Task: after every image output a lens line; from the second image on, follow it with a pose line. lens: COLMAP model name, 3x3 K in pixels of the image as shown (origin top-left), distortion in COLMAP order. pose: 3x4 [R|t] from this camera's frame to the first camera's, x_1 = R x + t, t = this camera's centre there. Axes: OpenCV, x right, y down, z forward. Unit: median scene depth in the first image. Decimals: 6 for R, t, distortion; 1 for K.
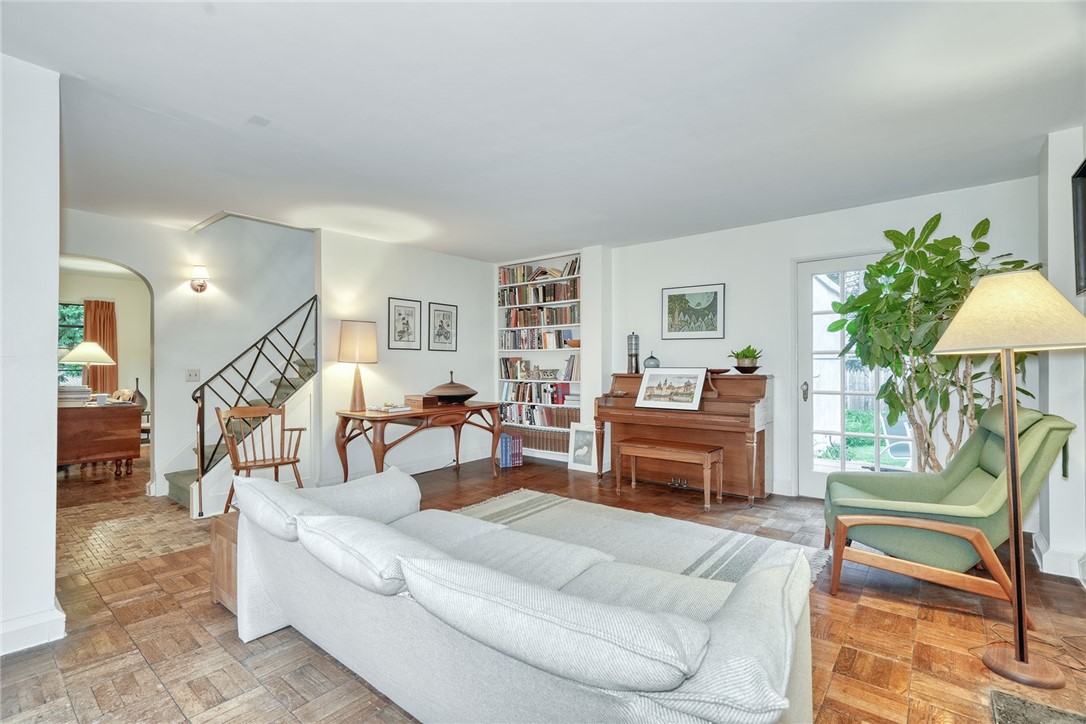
lens RADIAL K [[492.5, 0, 542.2], [0, 492.5, 361.5], [0, 0, 1]] dist [-0.015354, 0.004949]
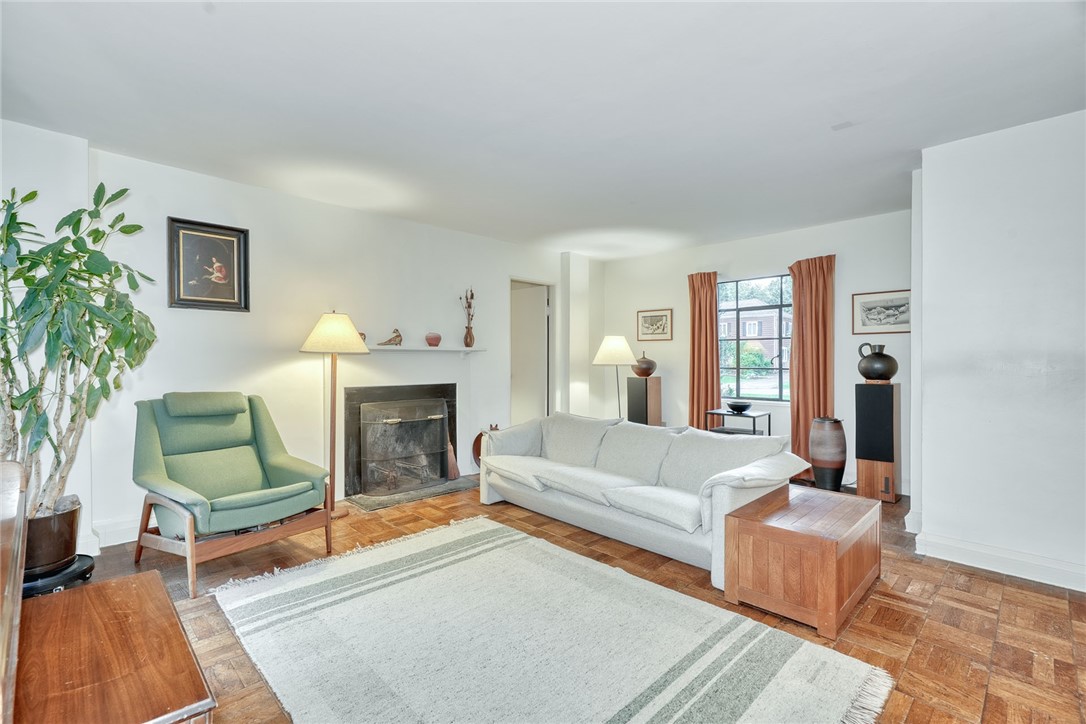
lens RADIAL K [[492.5, 0, 538.8], [0, 492.5, 360.2], [0, 0, 1]] dist [-0.015354, 0.004949]
pose [[-0.993294, 0.001582, 0.115603, -0.030864], [0.000945, 0.999984, -0.005567, 0.009271], [-0.115610, -0.005420, -0.993280, 1.222009]]
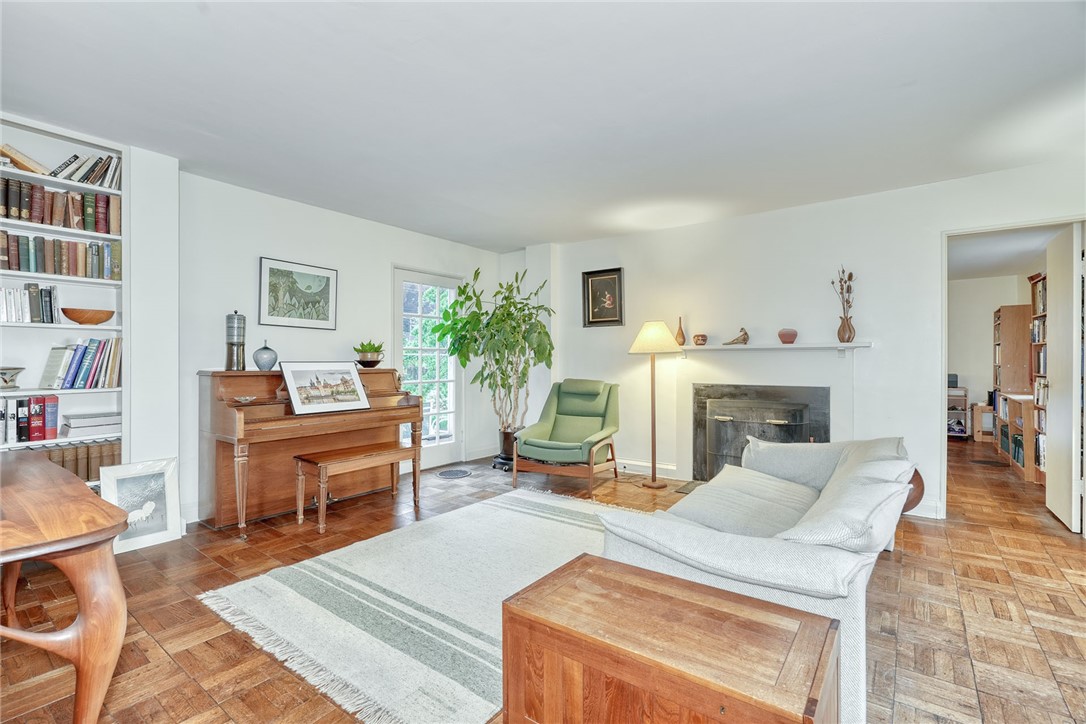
lens RADIAL K [[492.5, 0, 540.4], [0, 492.5, 363.3], [0, 0, 1]] dist [-0.015354, 0.004949]
pose [[-0.041111, -0.003201, 0.999149, -0.606762], [-0.005675, 0.999979, 0.002970, 0.010939], [-0.999138, -0.005548, -0.041128, 0.708782]]
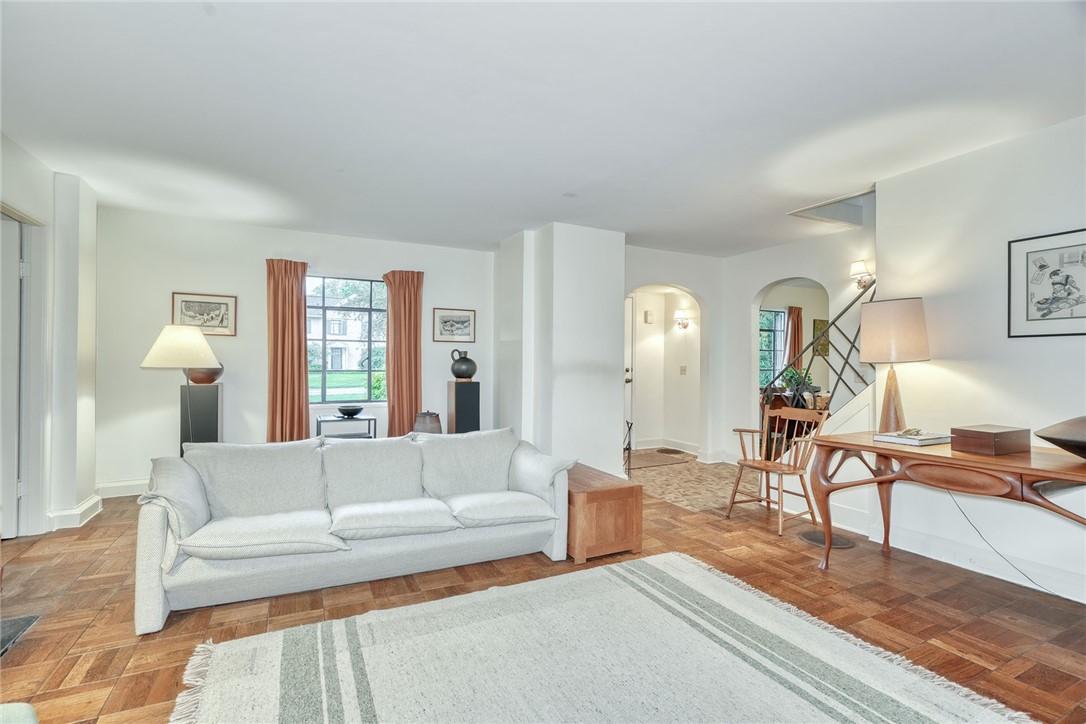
lens RADIAL K [[492.5, 0, 535.8], [0, 492.5, 360.3], [0, 0, 1]] dist [-0.015354, 0.004949]
pose [[-0.413012, -0.006048, -0.910705, 0.452342], [-0.001858, 0.999981, -0.005798, 0.004638], [0.910724, -0.000703, -0.413016, 0.874638]]
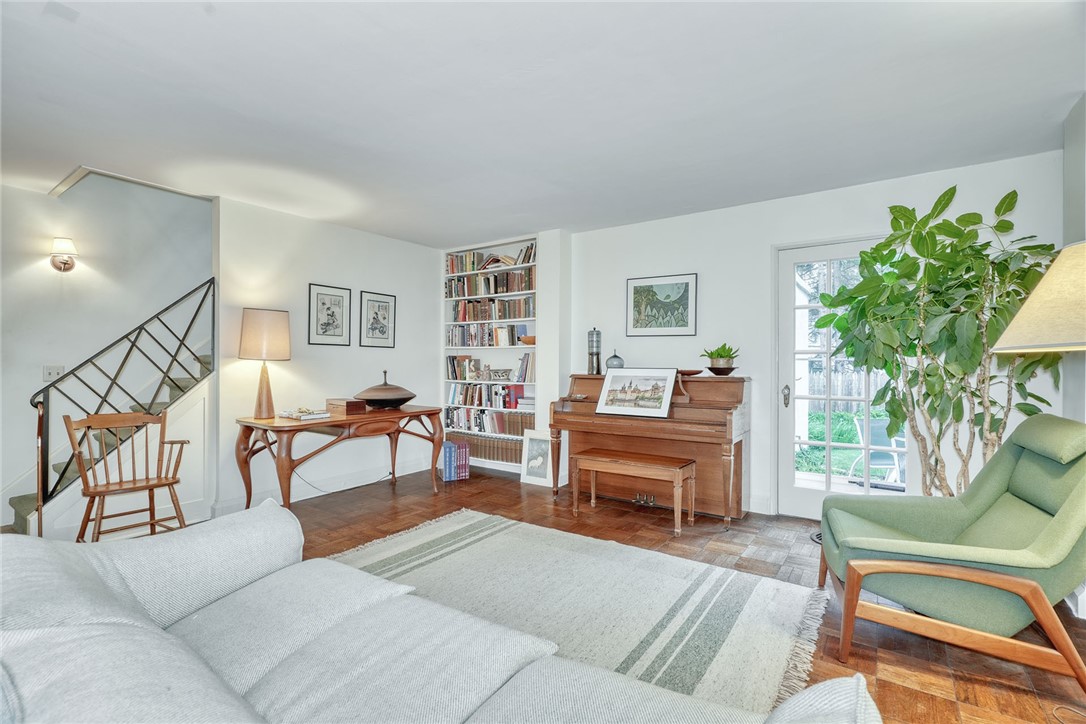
lens RADIAL K [[492.5, 0, 543.0], [0, 492.5, 360.3], [0, 0, 1]] dist [-0.015354, 0.004949]
pose [[0.997373, 0.007175, 0.072083, 0.034538], [-0.007041, 0.999973, -0.002109, 0.001640], [-0.072096, 0.001596, 0.997396, 0.147783]]
